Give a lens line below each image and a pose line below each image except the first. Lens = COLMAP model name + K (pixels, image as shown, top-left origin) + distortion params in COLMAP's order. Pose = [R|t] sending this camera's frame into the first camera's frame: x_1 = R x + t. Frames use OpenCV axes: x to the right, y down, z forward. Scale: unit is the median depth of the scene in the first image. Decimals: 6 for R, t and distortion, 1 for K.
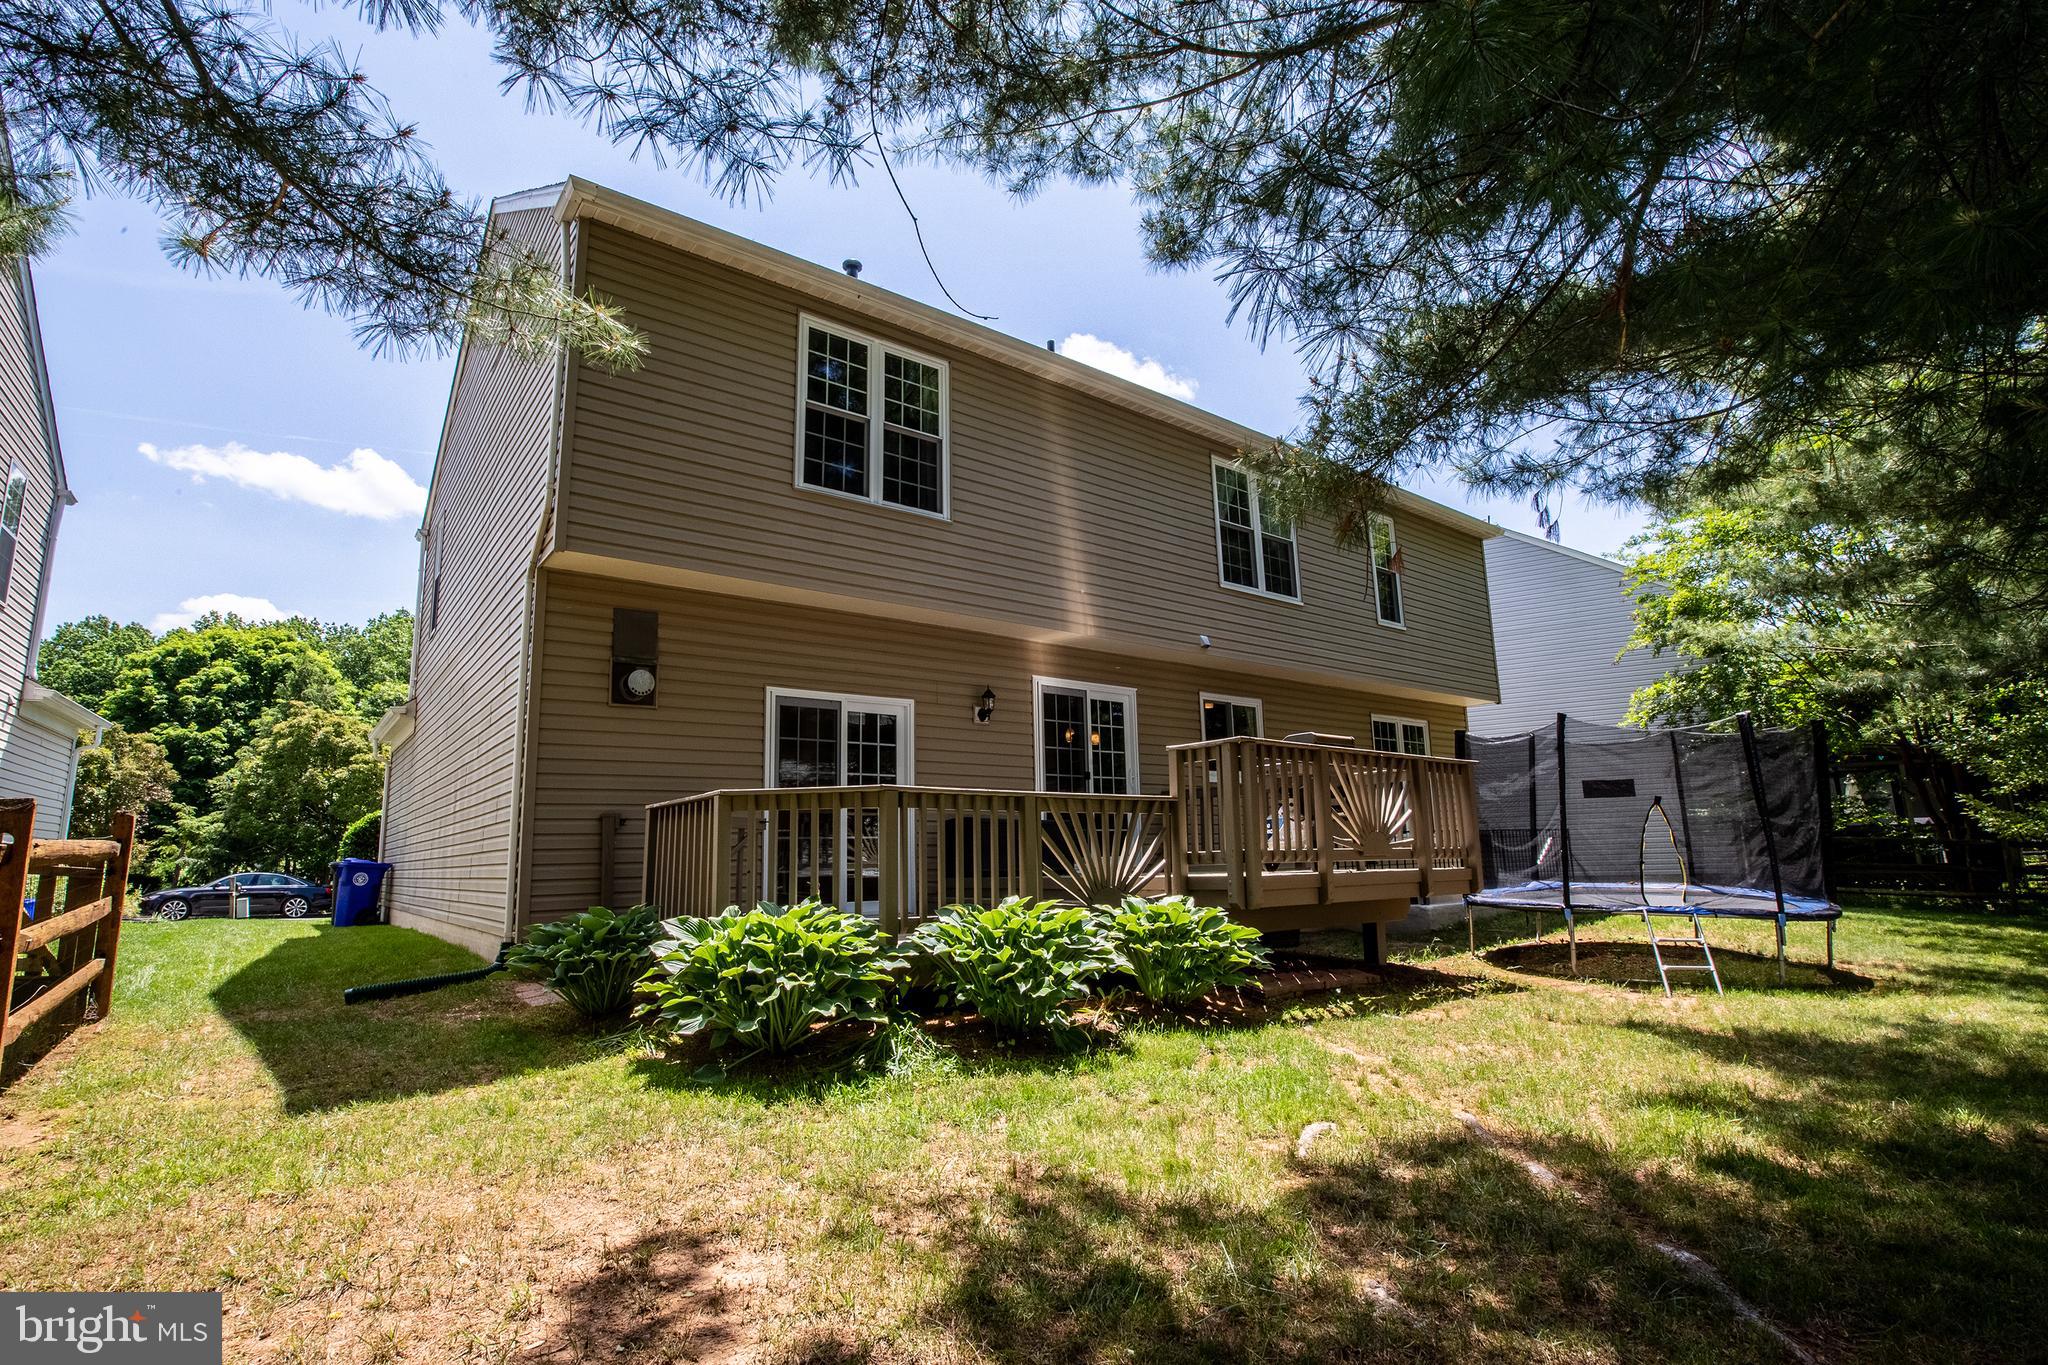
lens RADIAL K [[979.0, 0, 1024.0], [0, 979.0, 682.5], [0, 0, 1]] dist [-0.051592, 0.000027]
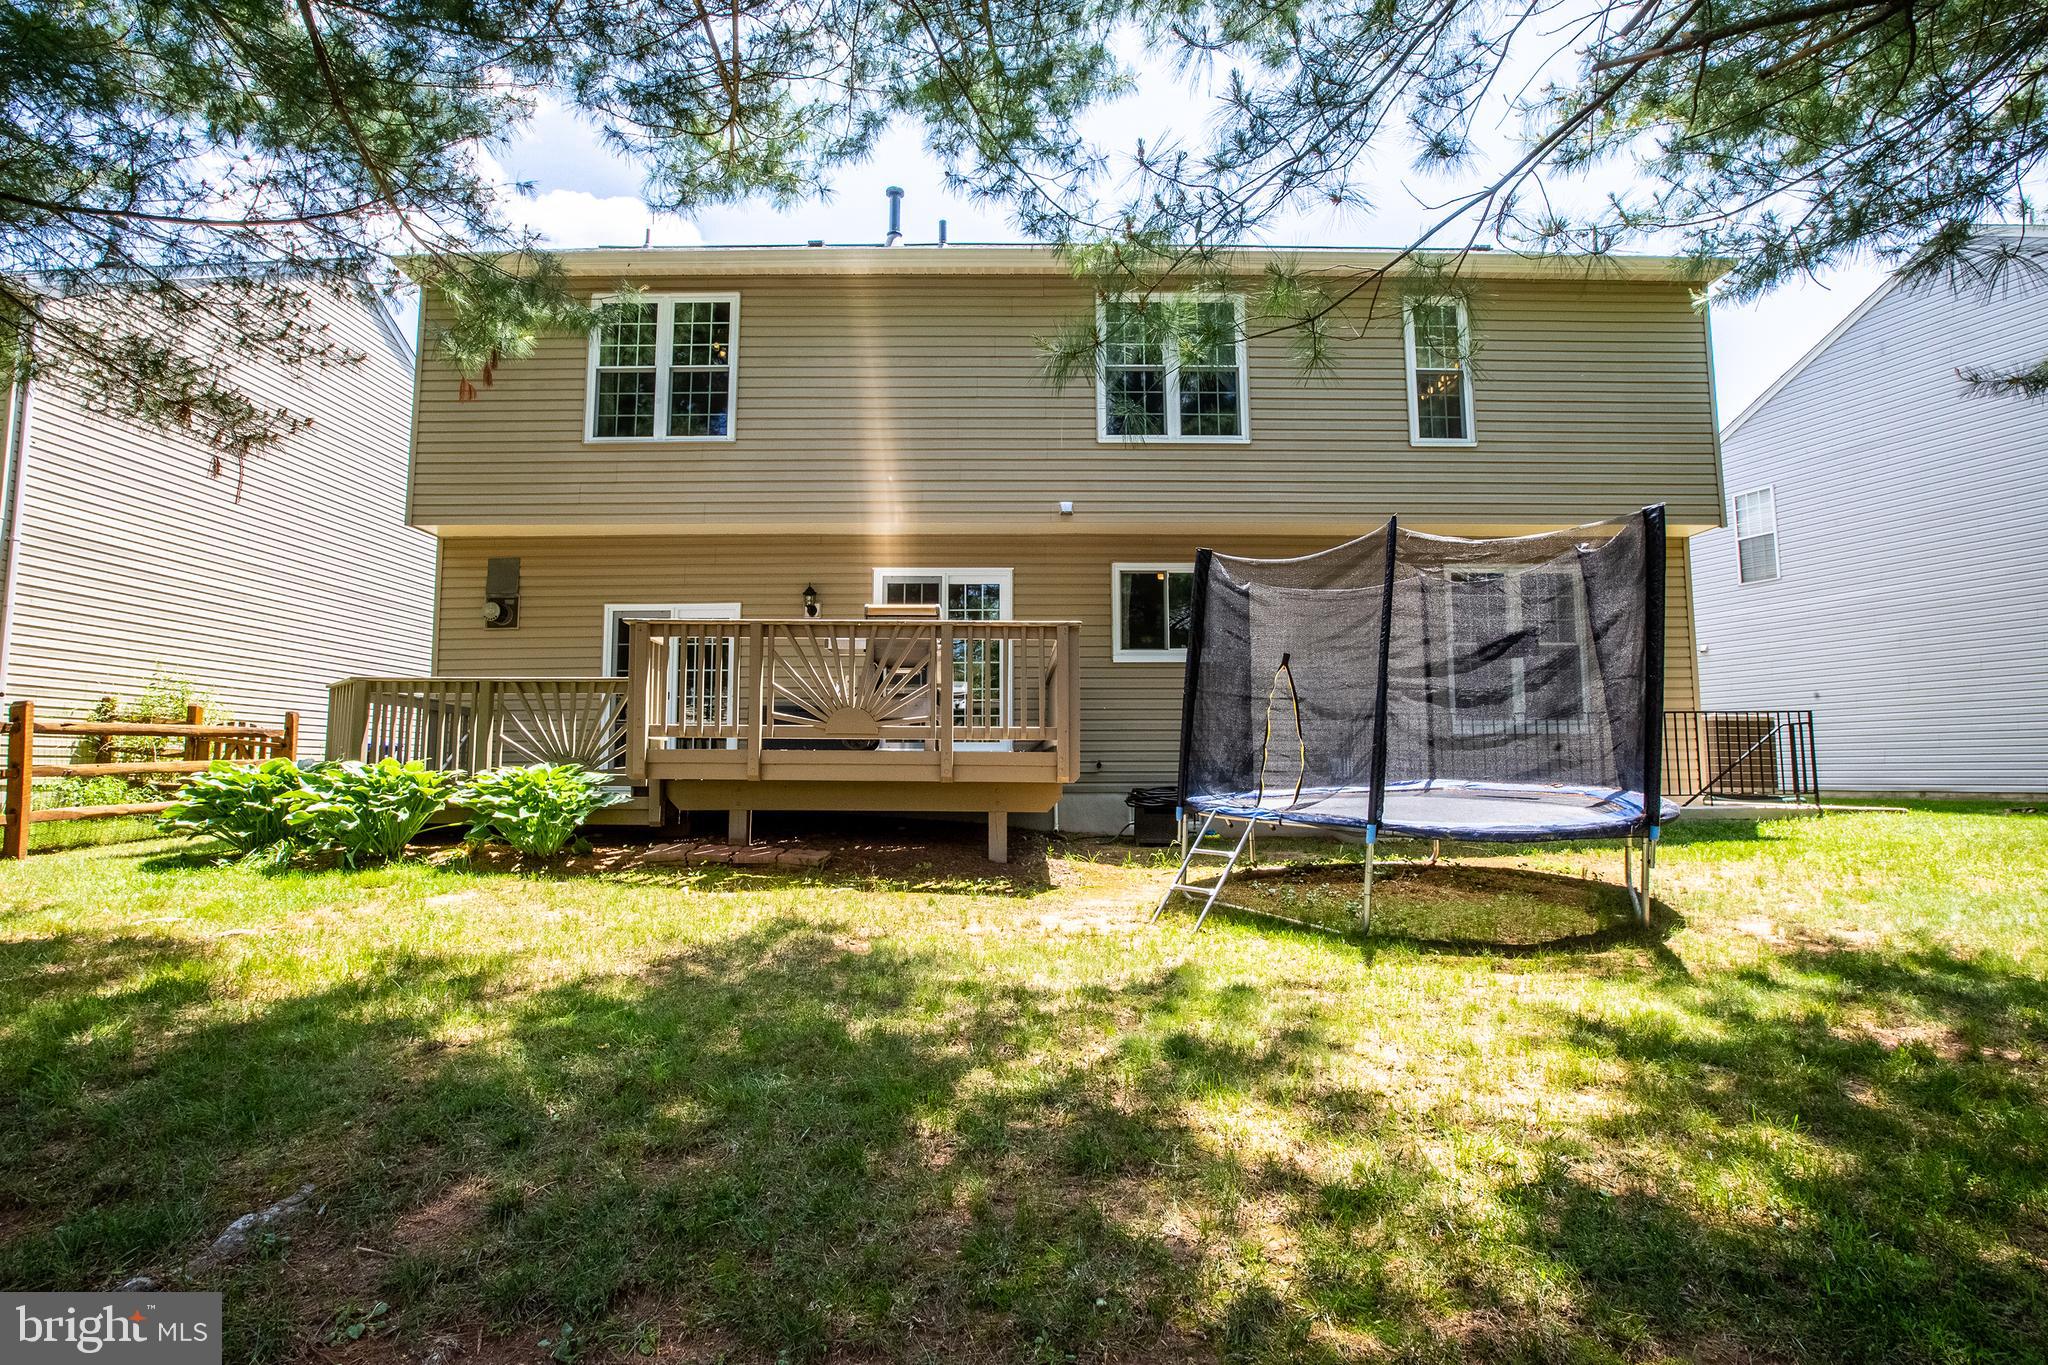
lens RADIAL K [[713.1, 0, 1023.8], [0, 713.1, 711.7], [0, 0, 1]] dist [-0.030869, 0.014361]
pose [[0.795605, -0.005930, -0.605786, 0.677861], [0.094710, 0.988874, 0.114706, 0.082279], [0.598366, -0.148635, 0.787315, 0.507651]]
